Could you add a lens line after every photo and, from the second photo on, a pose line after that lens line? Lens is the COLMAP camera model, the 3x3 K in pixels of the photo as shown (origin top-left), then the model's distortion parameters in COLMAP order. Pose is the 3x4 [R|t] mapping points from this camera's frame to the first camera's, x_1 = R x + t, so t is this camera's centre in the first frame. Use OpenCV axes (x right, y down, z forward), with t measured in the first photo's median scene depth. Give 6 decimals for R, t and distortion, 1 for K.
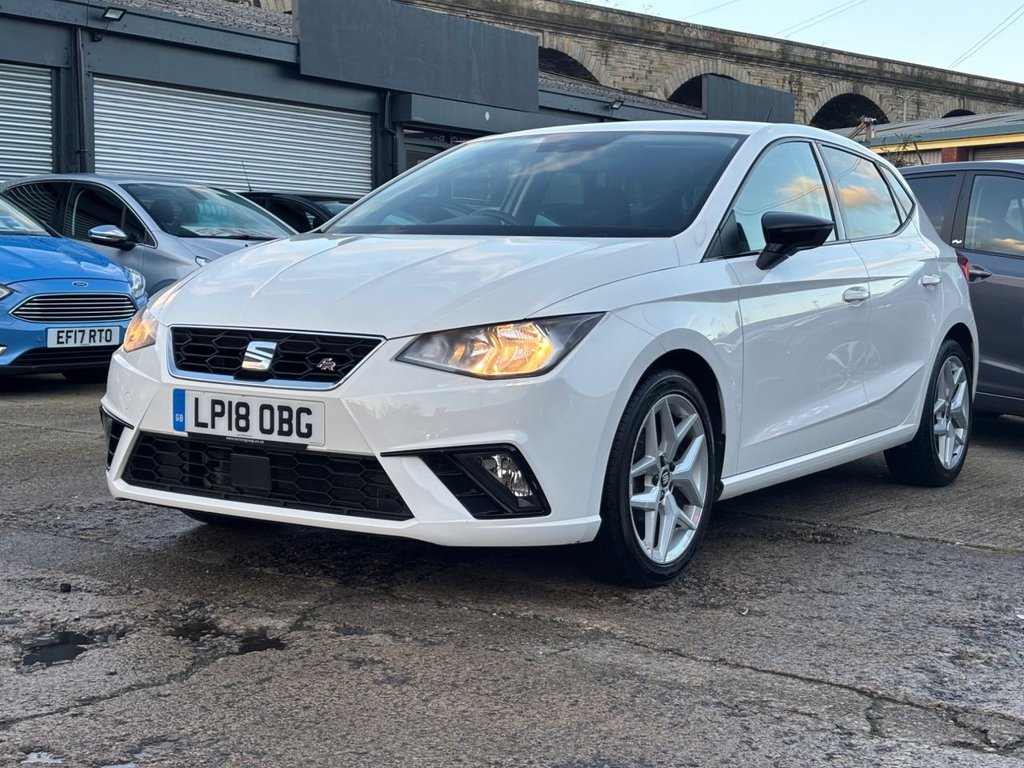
lens RADIAL K [[1550.9, 0, 515.6], [0, 1550.9, 380.5], [0, 0, 1]] dist [0.077108, 0.000000]
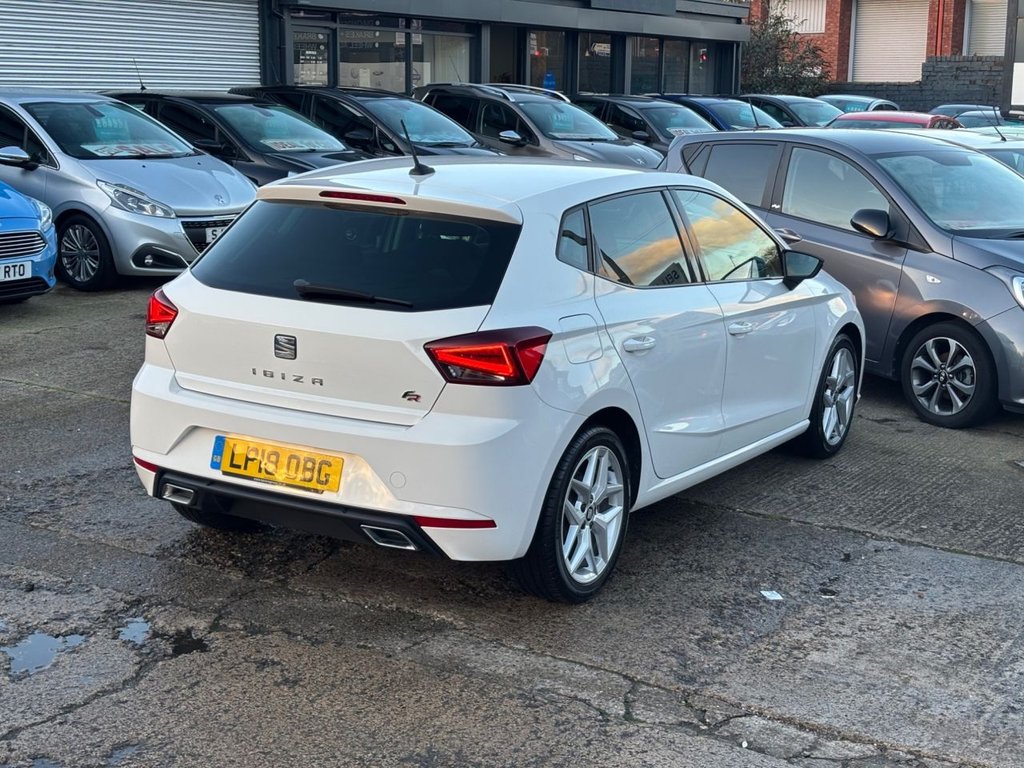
lens RADIAL K [[1550.9, 0, 517.7], [0, 1550.9, 393.2], [0, 0, 1]] dist [0.077108, 0.000000]
pose [[0.997661, -0.008108, 0.067870, 0.026177], [-0.000459, 0.992124, 0.125262, -0.188975], [-0.068351, -0.125001, 0.989799, -0.284198]]
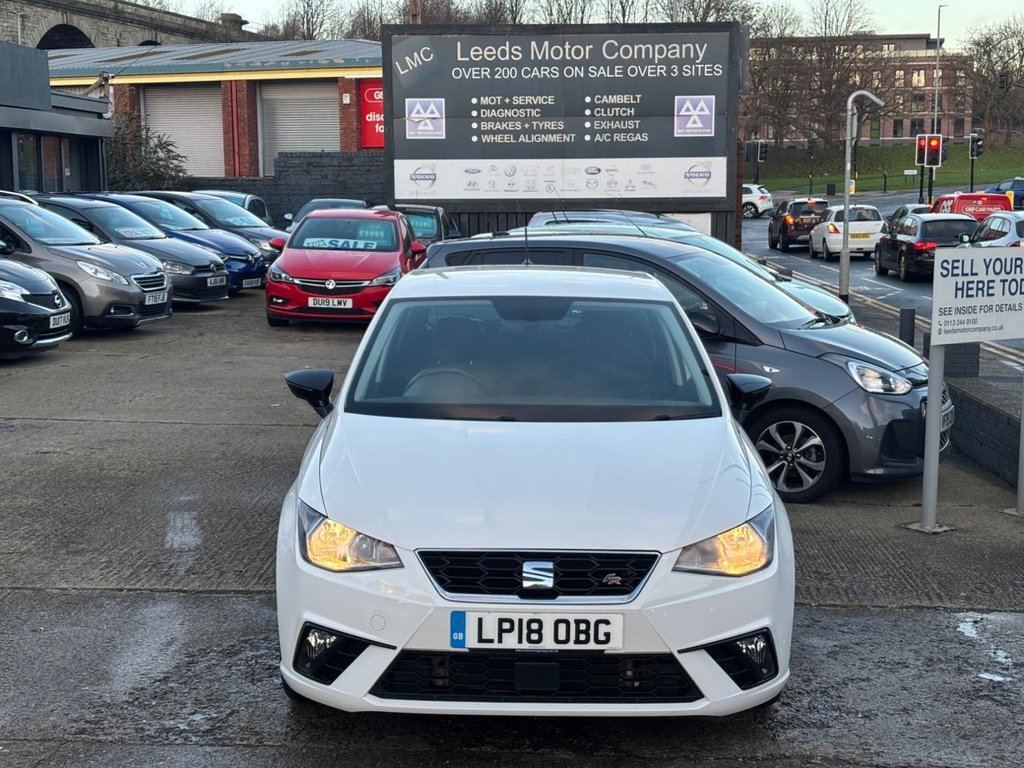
lens RADIAL K [[1550.9, 0, 514.1], [0, 1550.9, 382.4], [0, 0, 1]] dist [0.077108, 0.000000]
pose [[0.839402, -0.081239, 0.537405, -0.795383], [0.047574, 0.995953, 0.076249, -0.249528], [-0.541424, -0.038437, 0.839870, 0.050496]]
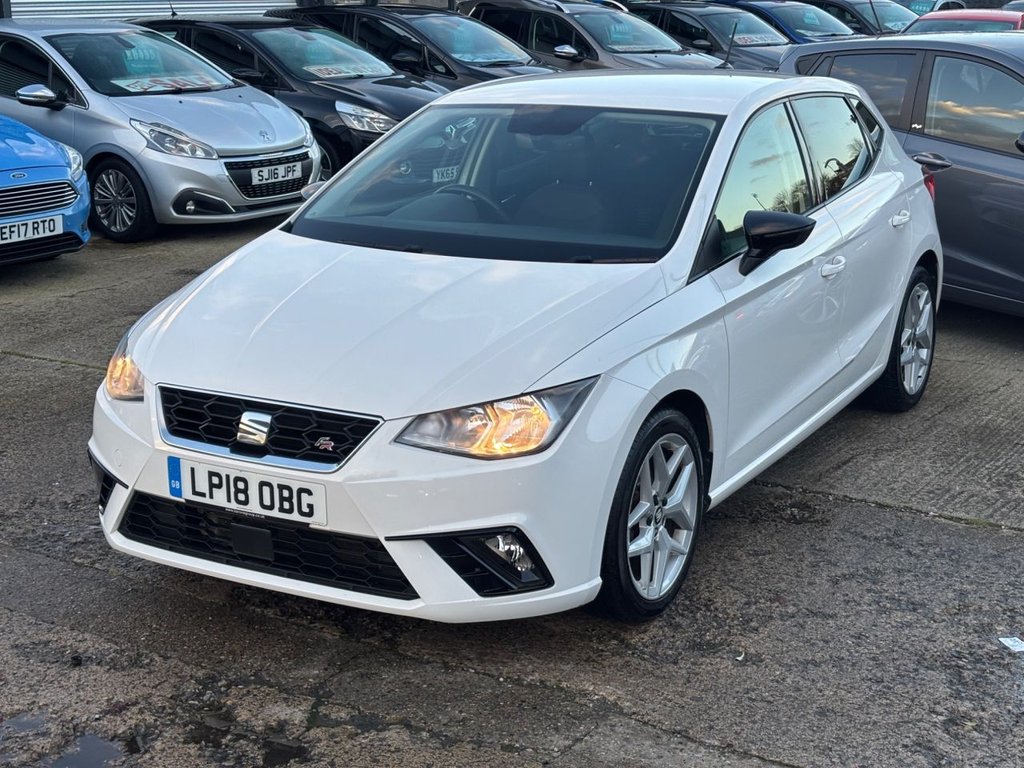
lens RADIAL K [[1550.9, 0, 496.4], [0, 1550.9, 377.2], [0, 0, 1]] dist [0.077108, 0.000000]
pose [[0.998753, -0.038444, 0.031841, -0.040783], [0.032544, 0.985143, 0.168626, -0.213557], [-0.037851, -0.167379, 0.985166, 0.018899]]
